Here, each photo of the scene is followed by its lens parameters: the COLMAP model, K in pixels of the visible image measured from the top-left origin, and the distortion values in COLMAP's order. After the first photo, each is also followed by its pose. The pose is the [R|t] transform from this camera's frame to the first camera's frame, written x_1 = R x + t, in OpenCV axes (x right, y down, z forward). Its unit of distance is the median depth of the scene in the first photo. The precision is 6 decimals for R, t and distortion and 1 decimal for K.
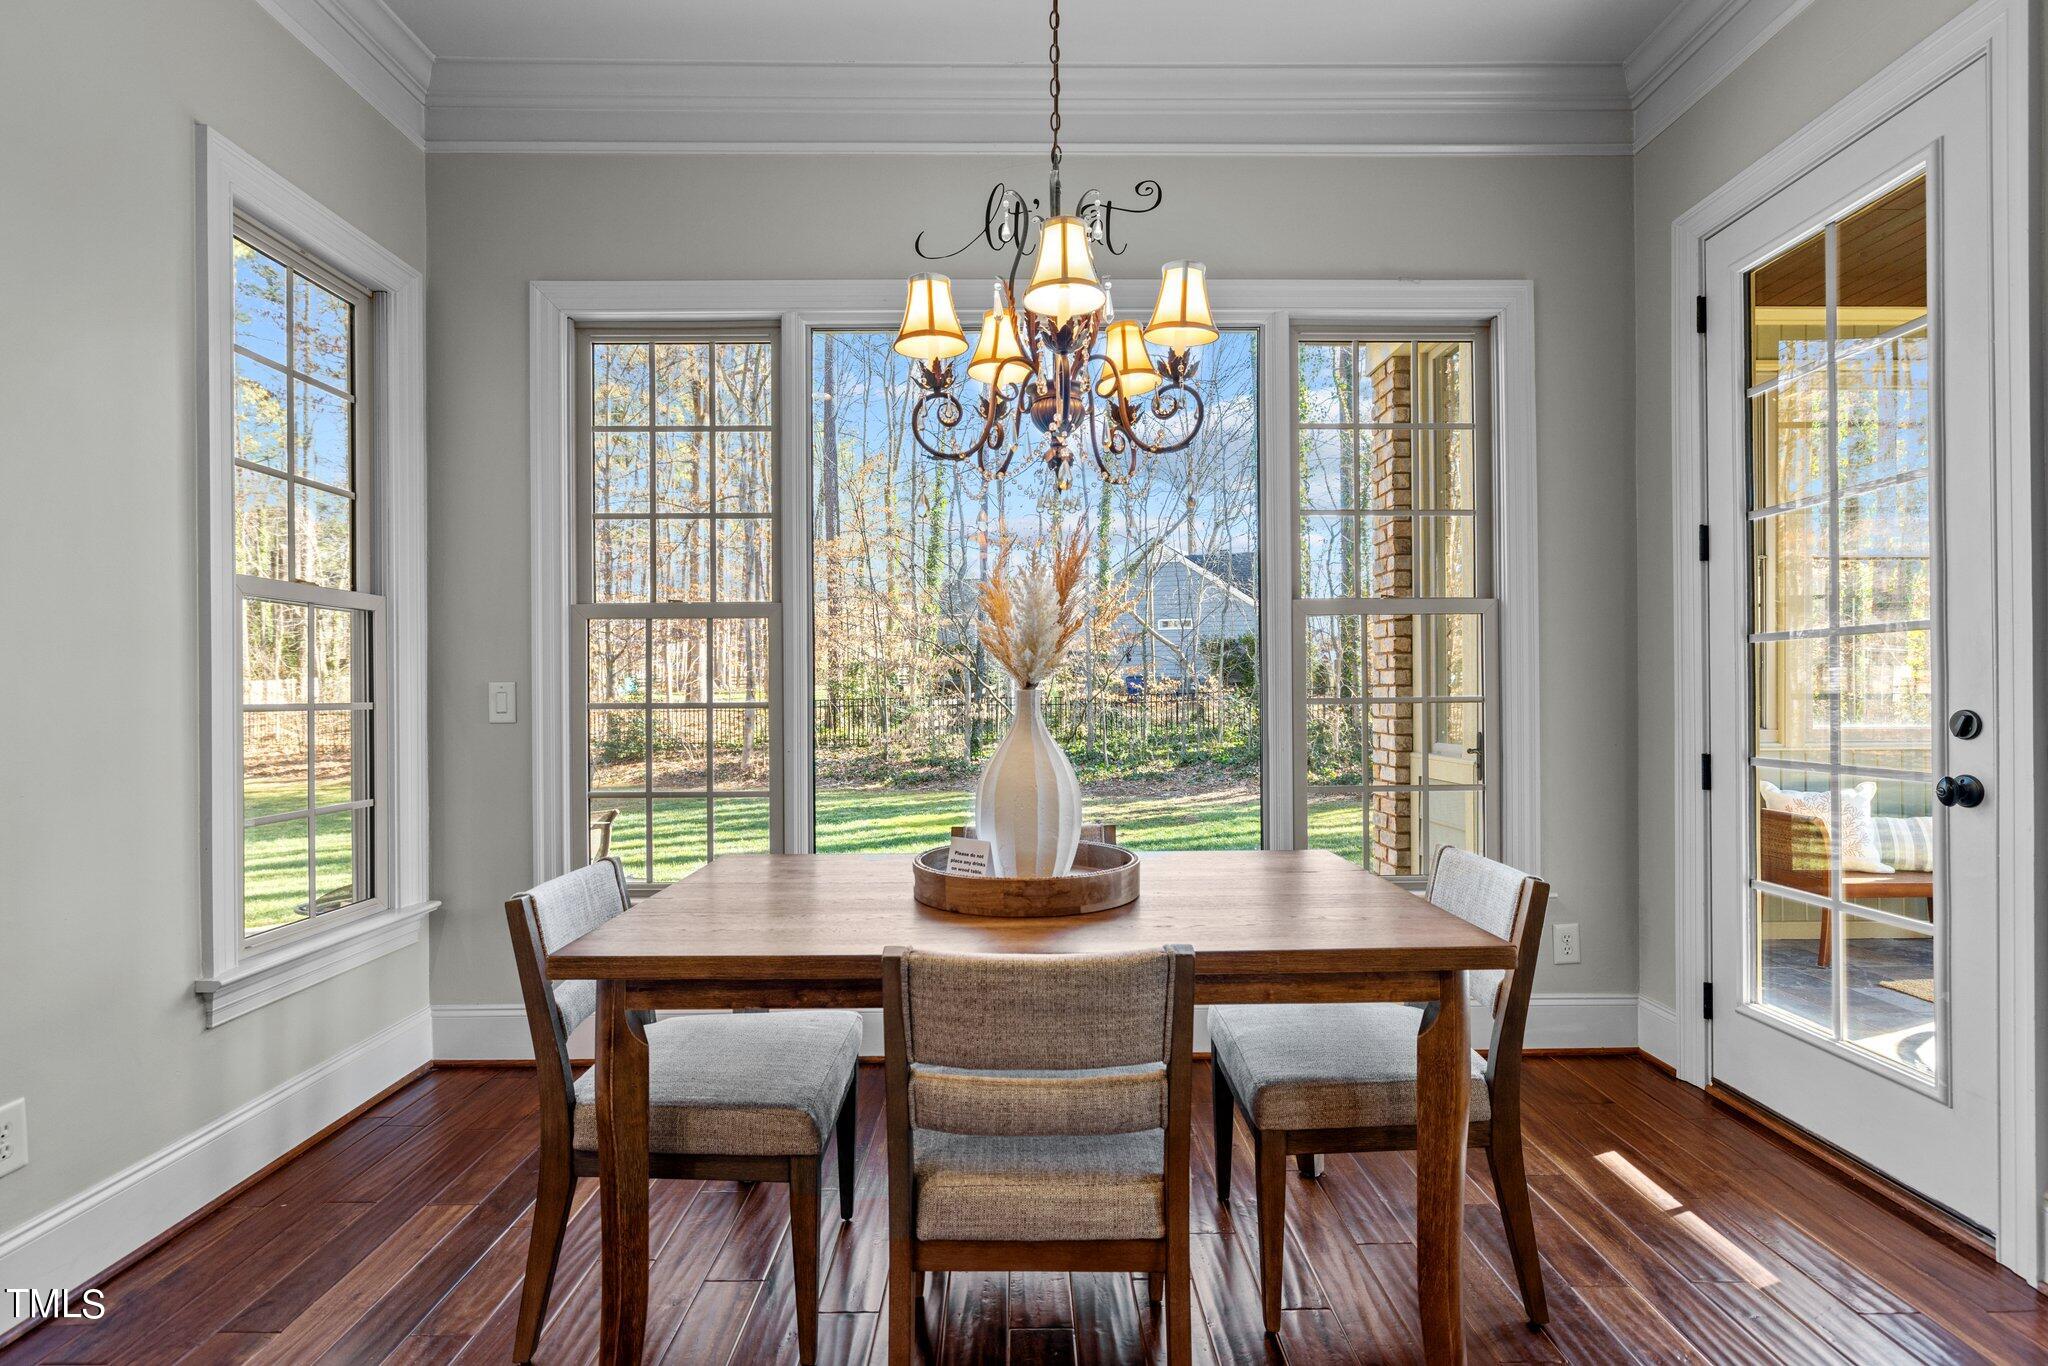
lens RADIAL K [[957.6, 0, 1023.6], [0, 957.6, 690.7], [0, 0, 1]] dist [0.004093, 0.000400]
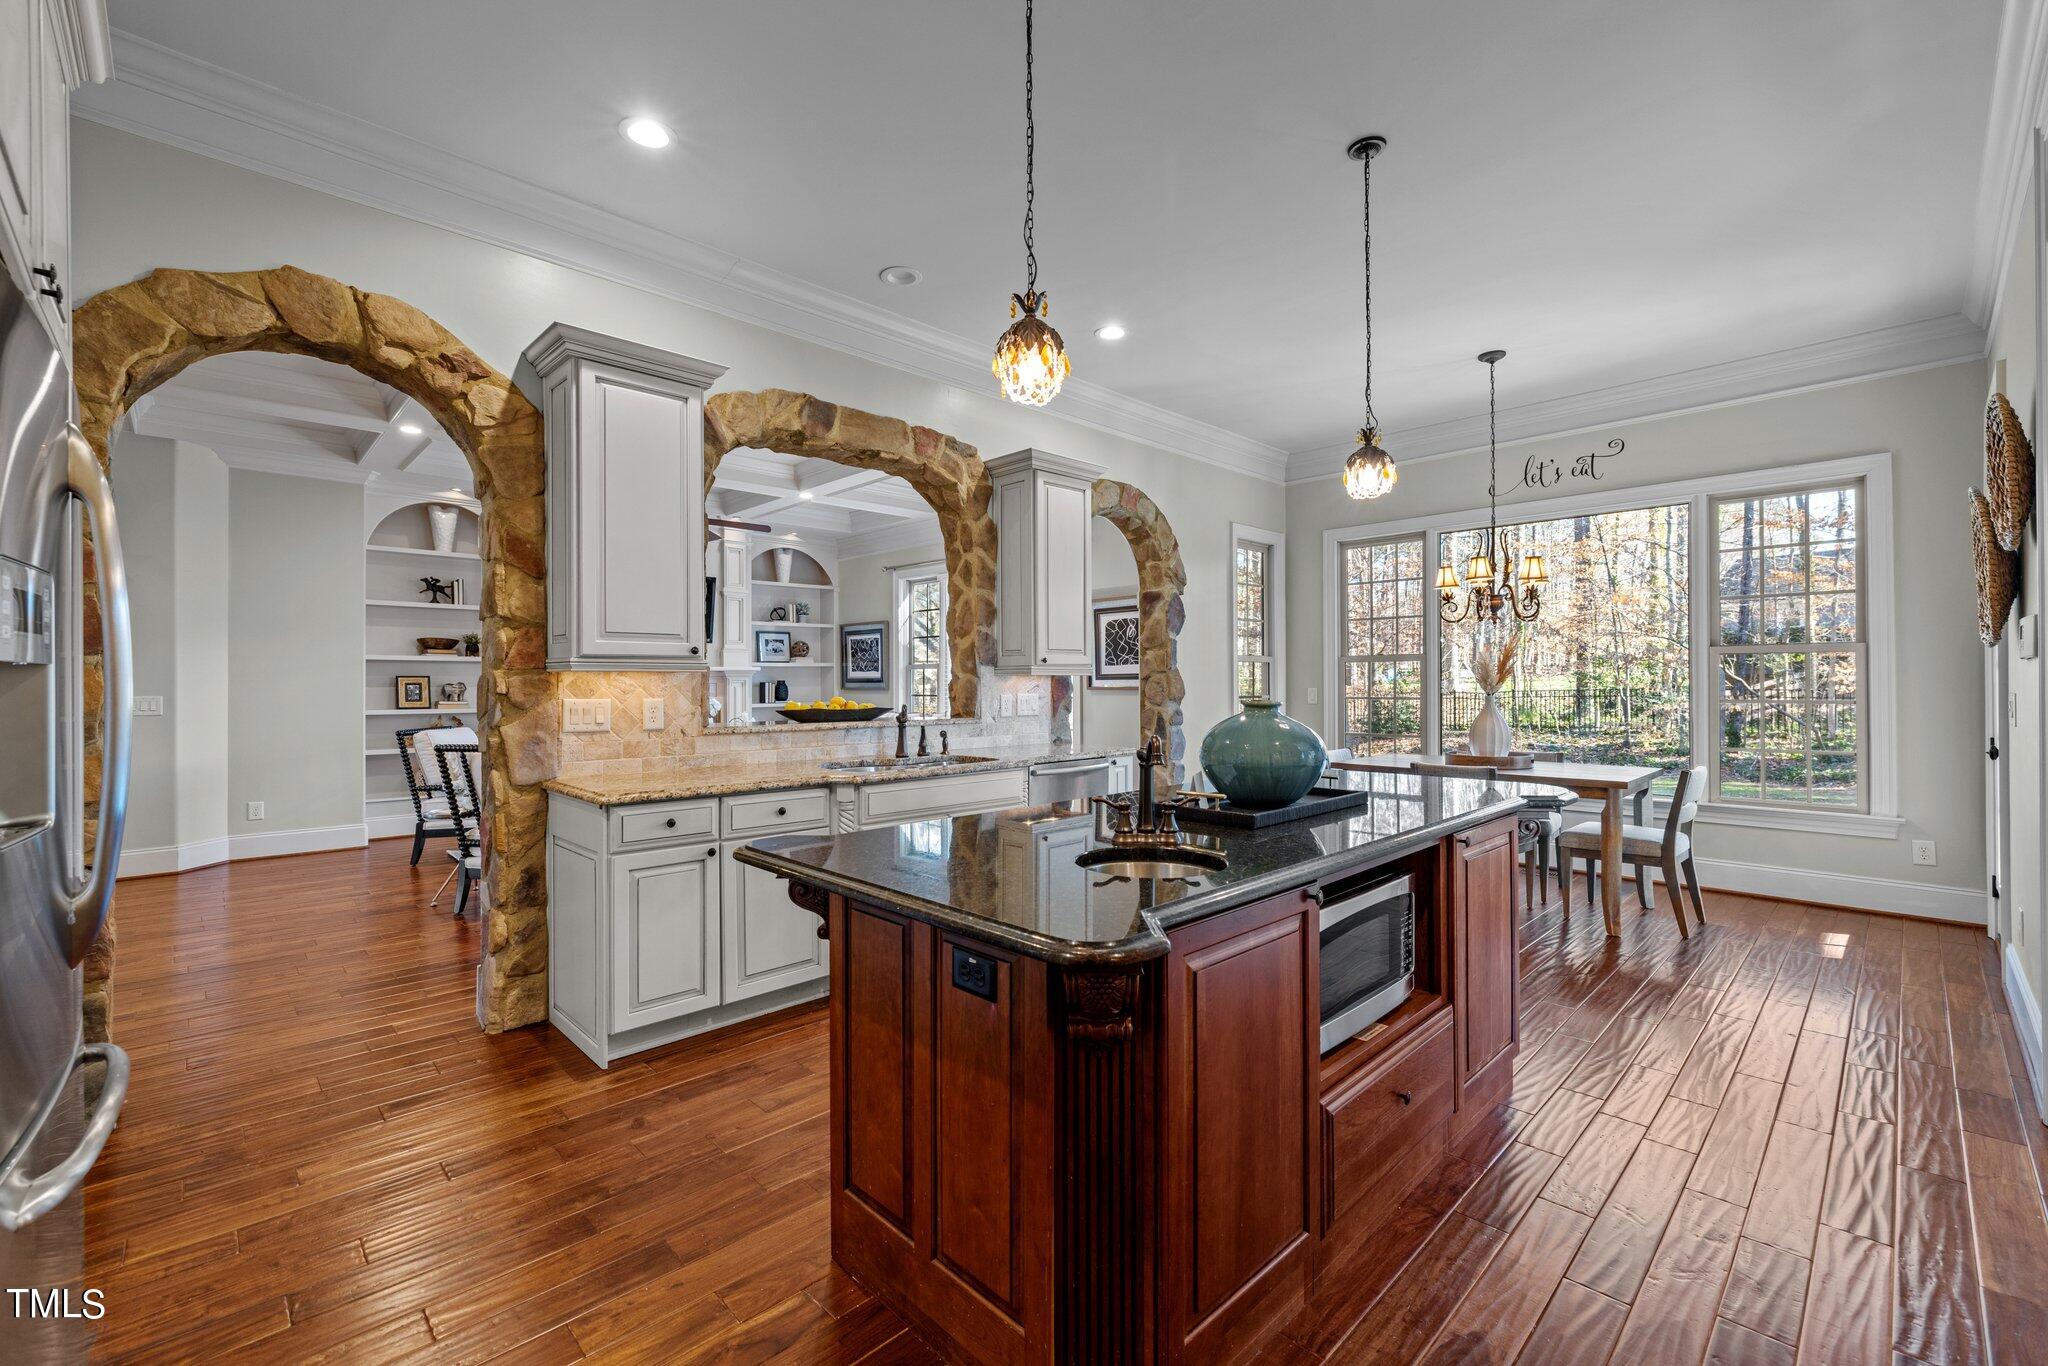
lens RADIAL K [[861.8, 0, 1019.5], [0, 861.8, 682.9], [0, 0, 1]] dist [0.001113, 0.000900]
pose [[0.696992, 0.004011, -0.717067, 0.550026], [-0.000340, 0.999986, 0.005263, -0.033211], [0.717078, -0.003424, 0.696984, -1.139213]]
